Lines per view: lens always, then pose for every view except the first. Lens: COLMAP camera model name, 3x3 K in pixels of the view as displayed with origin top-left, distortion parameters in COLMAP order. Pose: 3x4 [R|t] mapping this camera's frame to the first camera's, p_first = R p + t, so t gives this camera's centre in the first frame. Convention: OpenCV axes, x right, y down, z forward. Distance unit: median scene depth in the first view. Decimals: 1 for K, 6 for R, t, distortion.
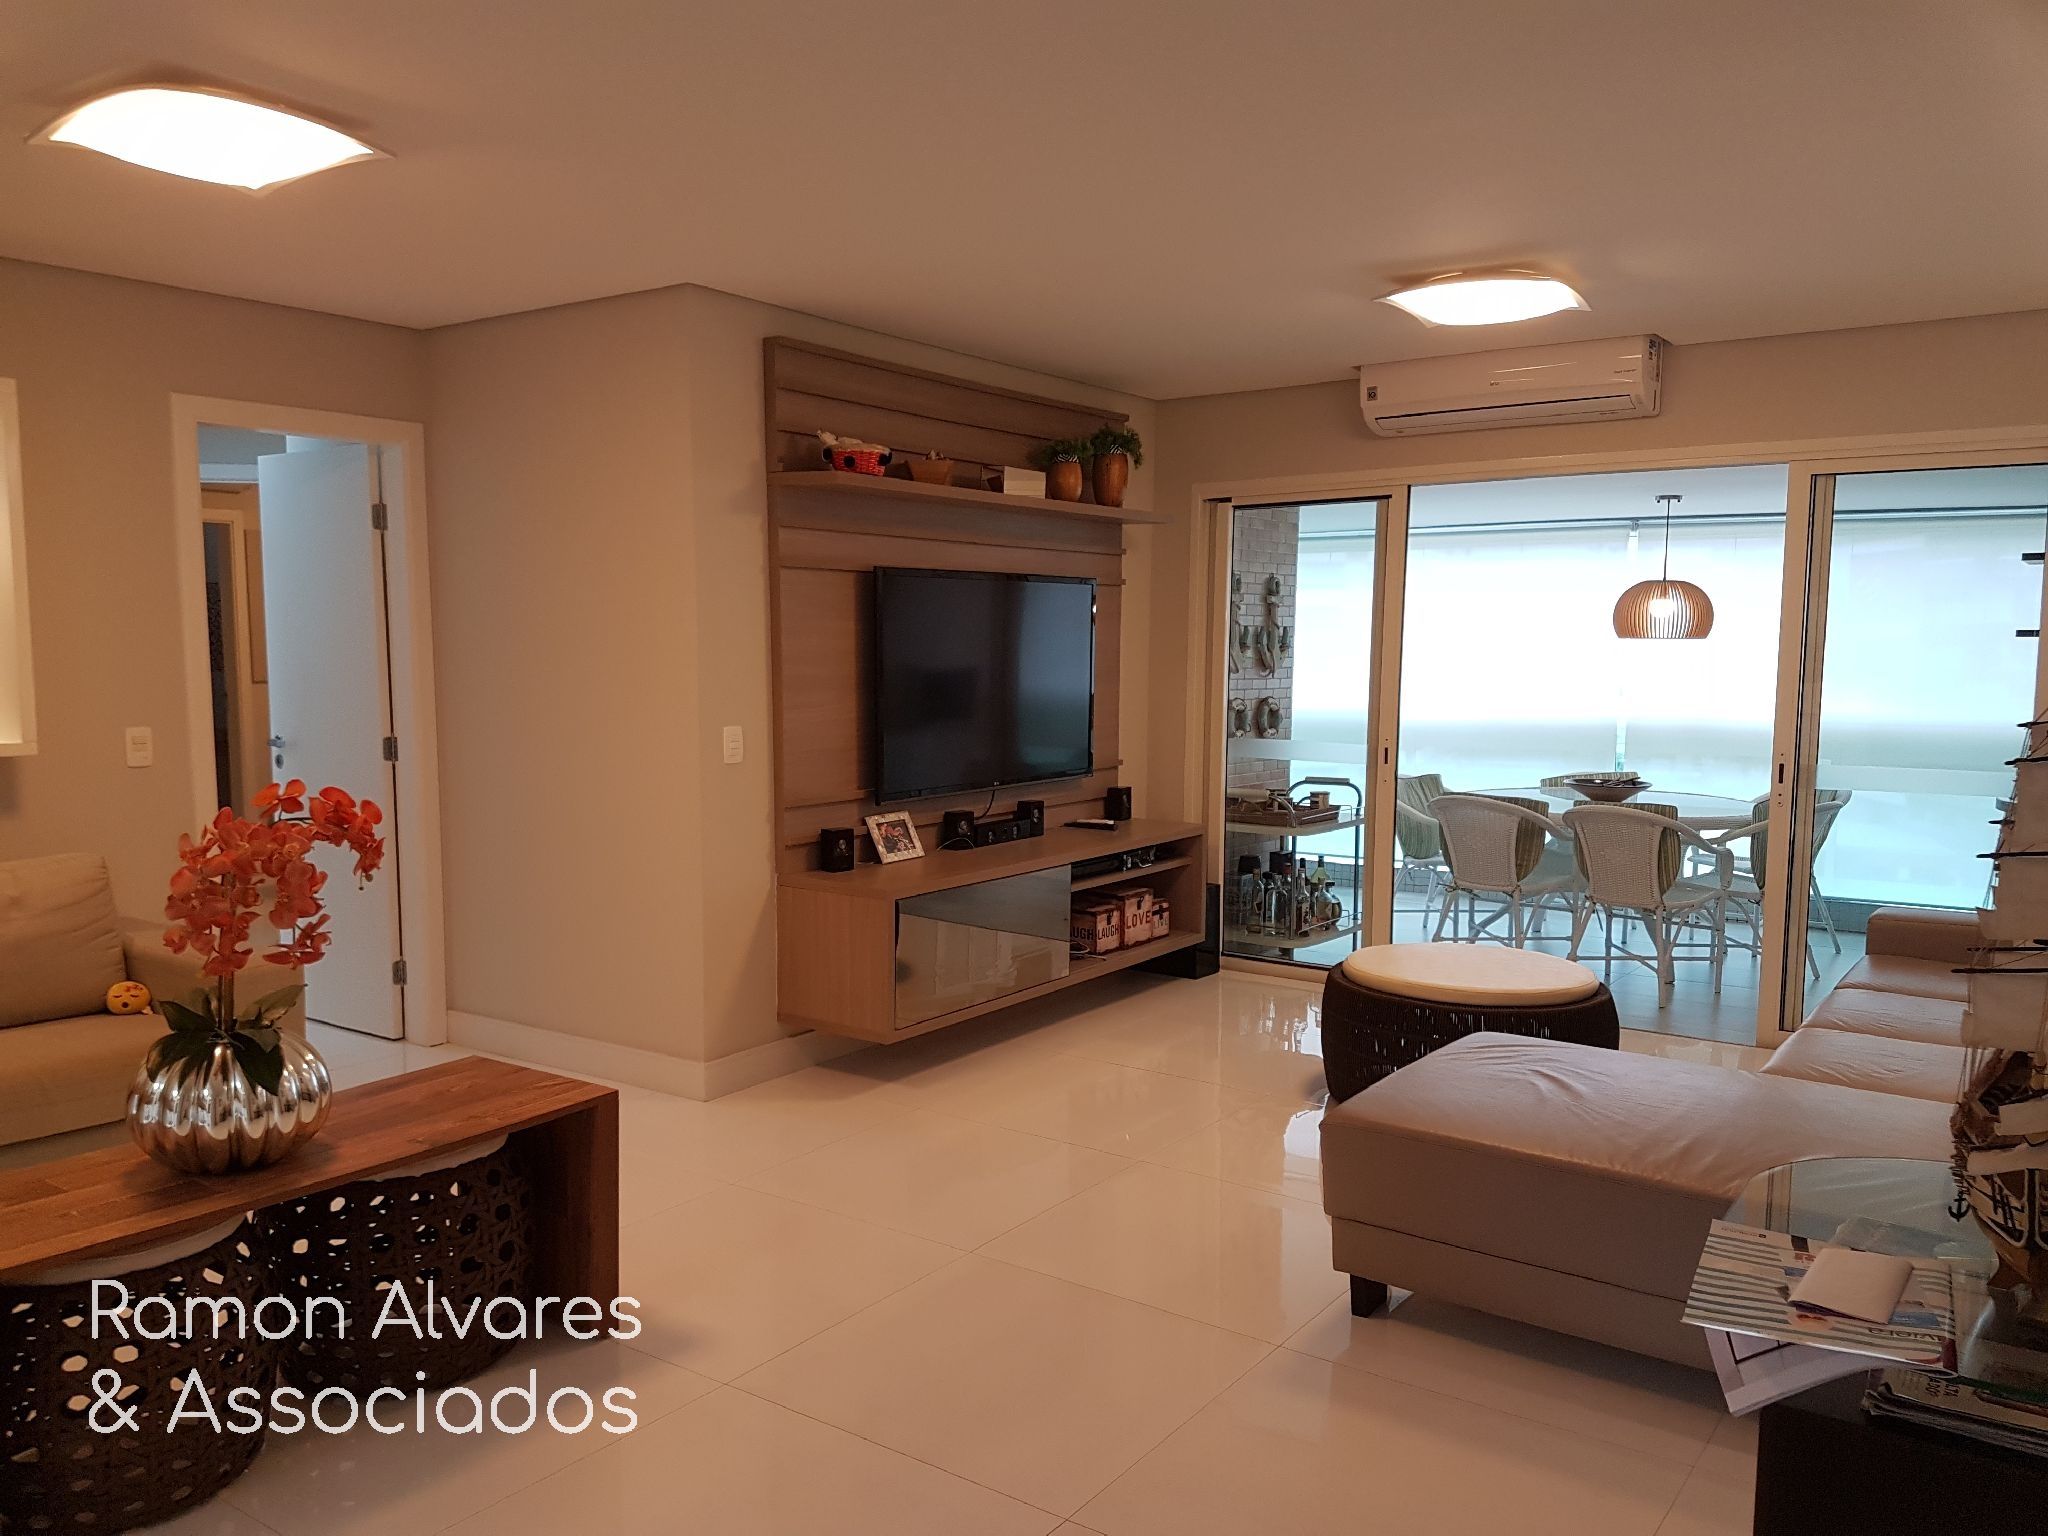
lens RADIAL K [[1564.2, 0, 987.0], [0, 1564.2, 813.6], [0, 0, 1]] dist [0.266570, -0.529293]
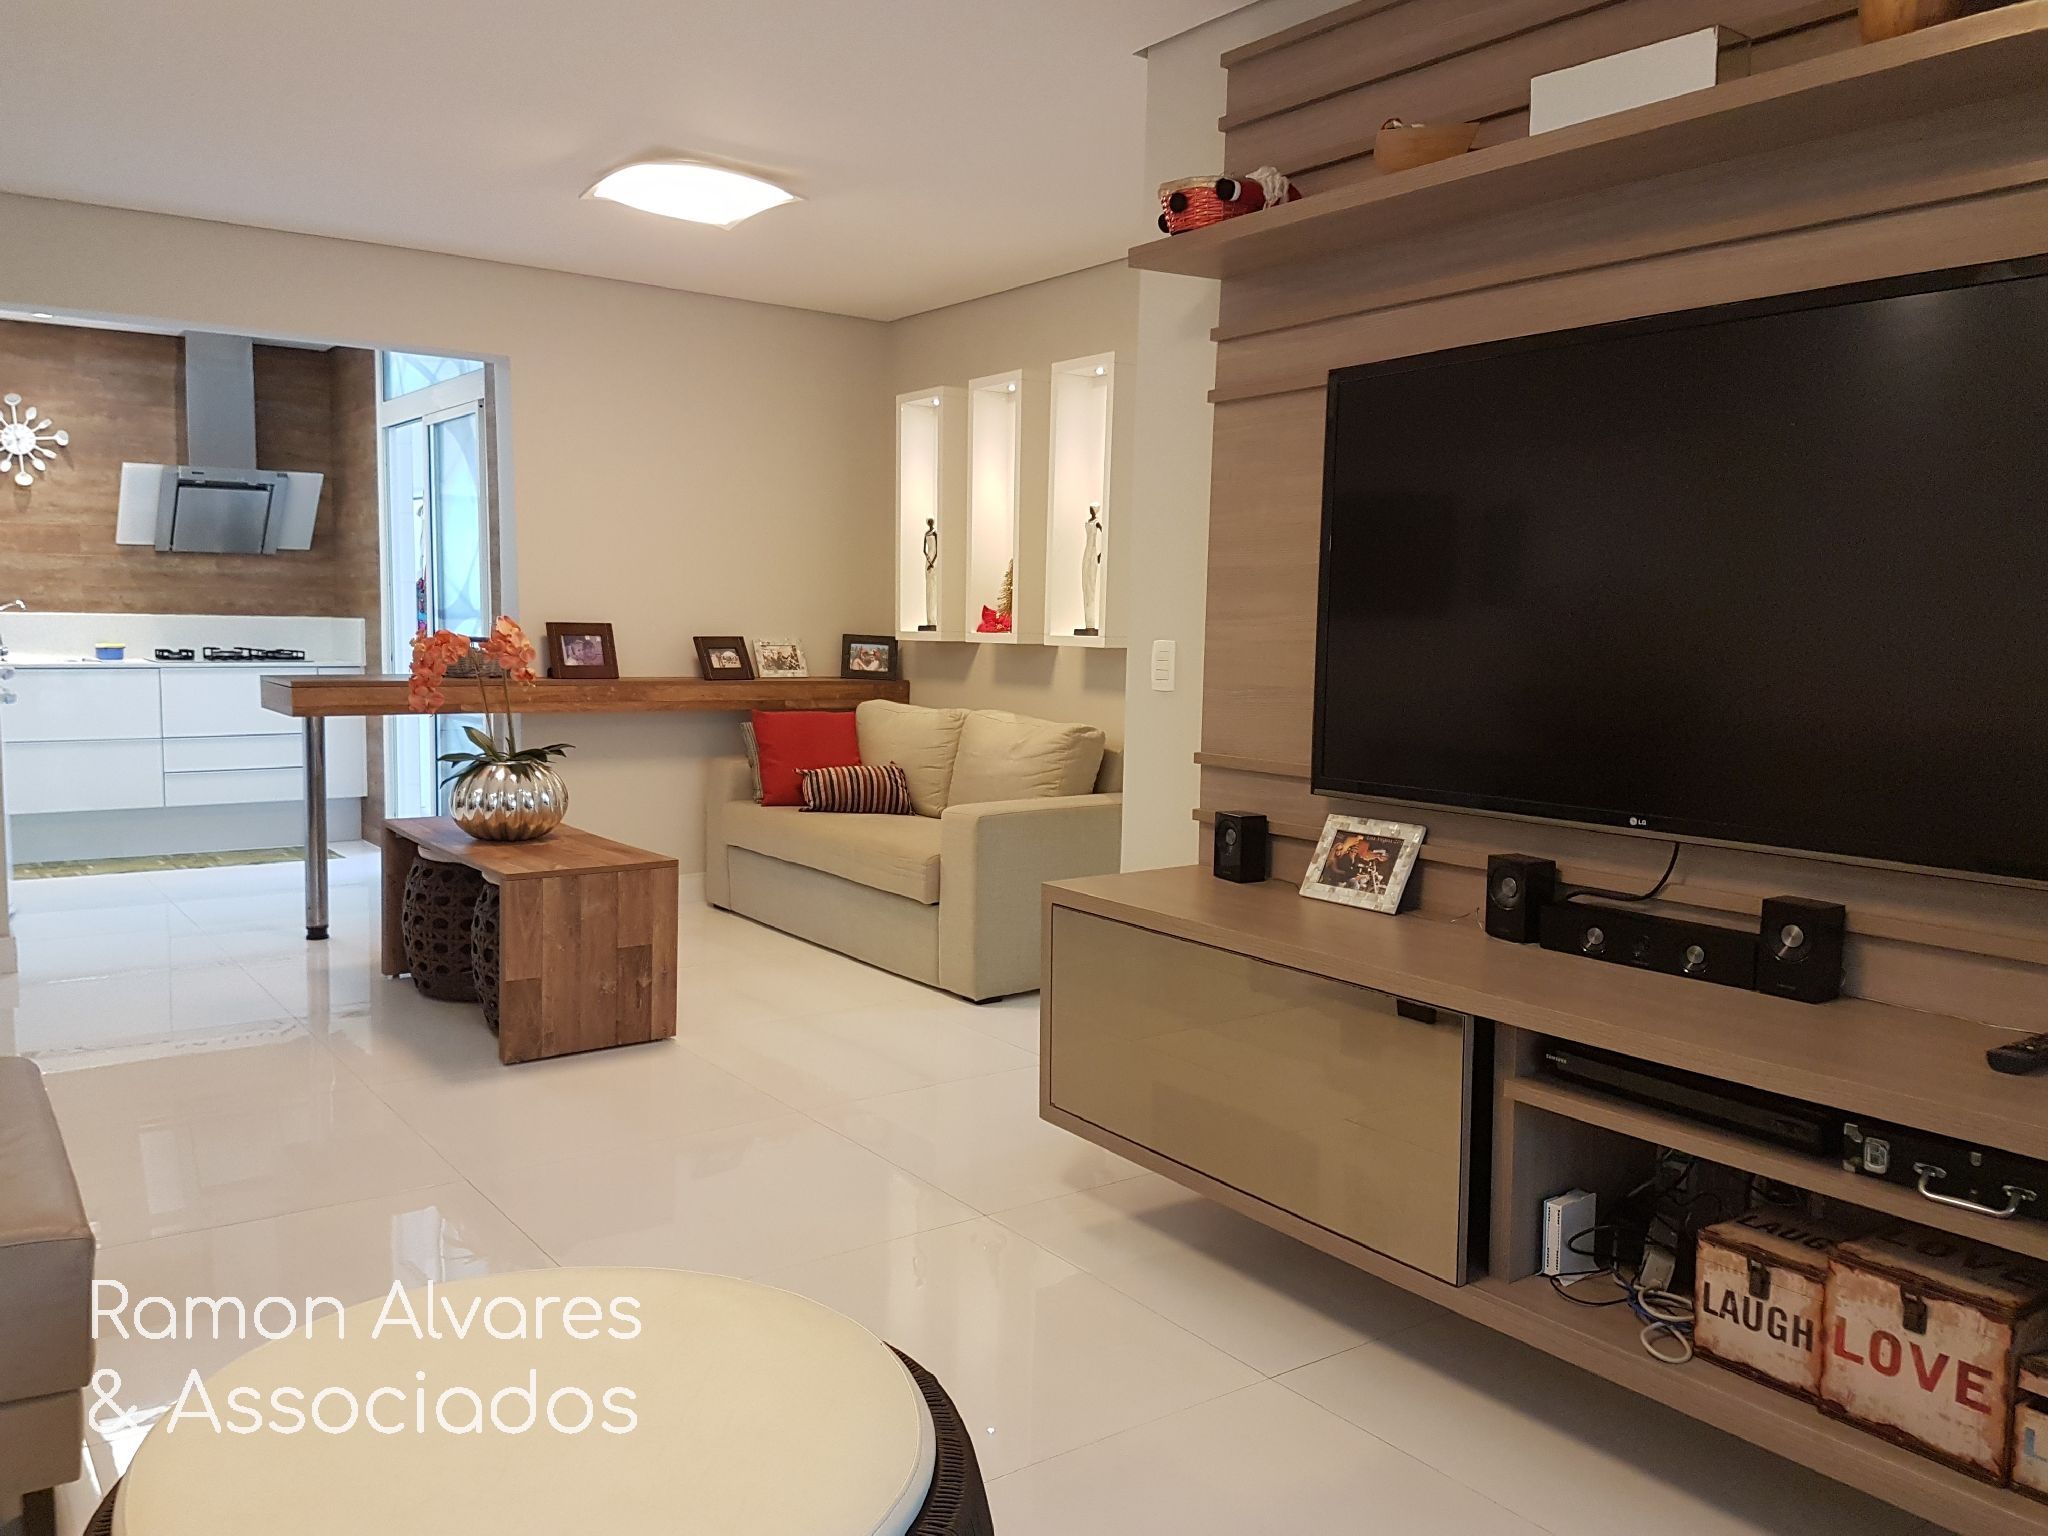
lens RADIAL K [[1558.8, 0, 997.5], [0, 1558.8, 782.8], [0, 0, 1]] dist [0.225493, -0.364395]
pose [[-0.312533, 0.093664, -0.945278, 0.465854], [-0.124342, 0.982530, 0.138466, -0.068008], [0.941734, 0.160813, -0.295427, 0.973689]]
